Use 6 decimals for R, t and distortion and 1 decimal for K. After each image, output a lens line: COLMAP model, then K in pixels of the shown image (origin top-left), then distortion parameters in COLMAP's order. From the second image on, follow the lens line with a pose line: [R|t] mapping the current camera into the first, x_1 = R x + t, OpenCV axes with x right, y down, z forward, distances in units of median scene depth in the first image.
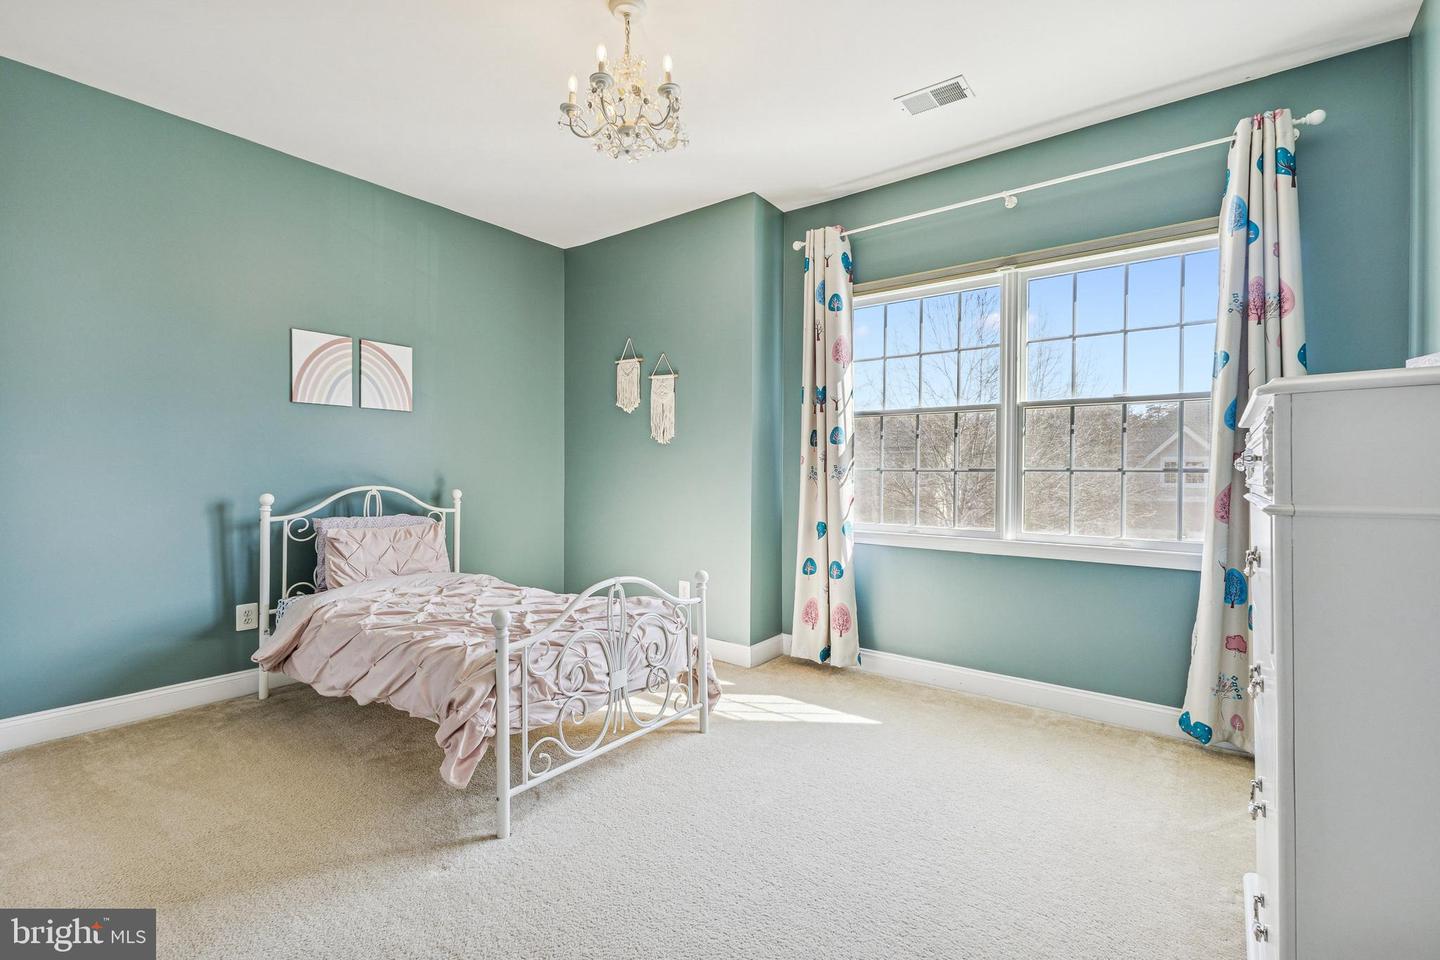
lens RADIAL K [[628.7, 0, 726.5], [0, 628.7, 476.9], [0, 0, 1]] dist [0.008140, -0.003599]
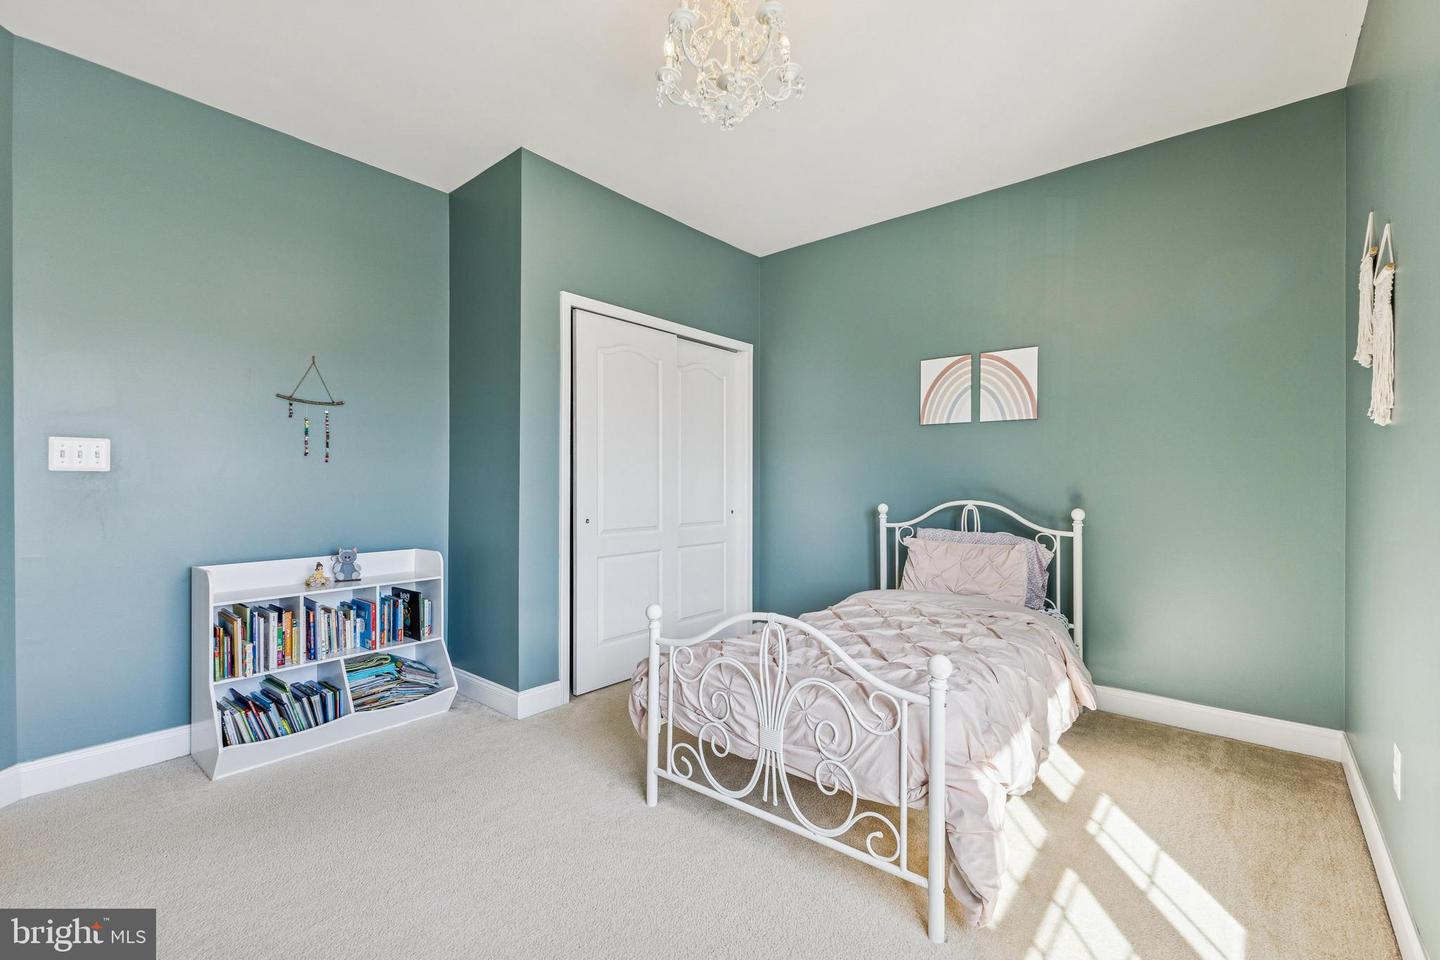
lens RADIAL K [[628.7, 0, 726.4], [0, 628.7, 476.0], [0, 0, 1]] dist [0.008140, -0.003599]
pose [[-0.029354, -0.013099, -0.999483, 0.432635], [-0.017142, 0.999774, -0.012600, -0.004916], [0.999422, 0.016764, -0.029572, 0.640324]]
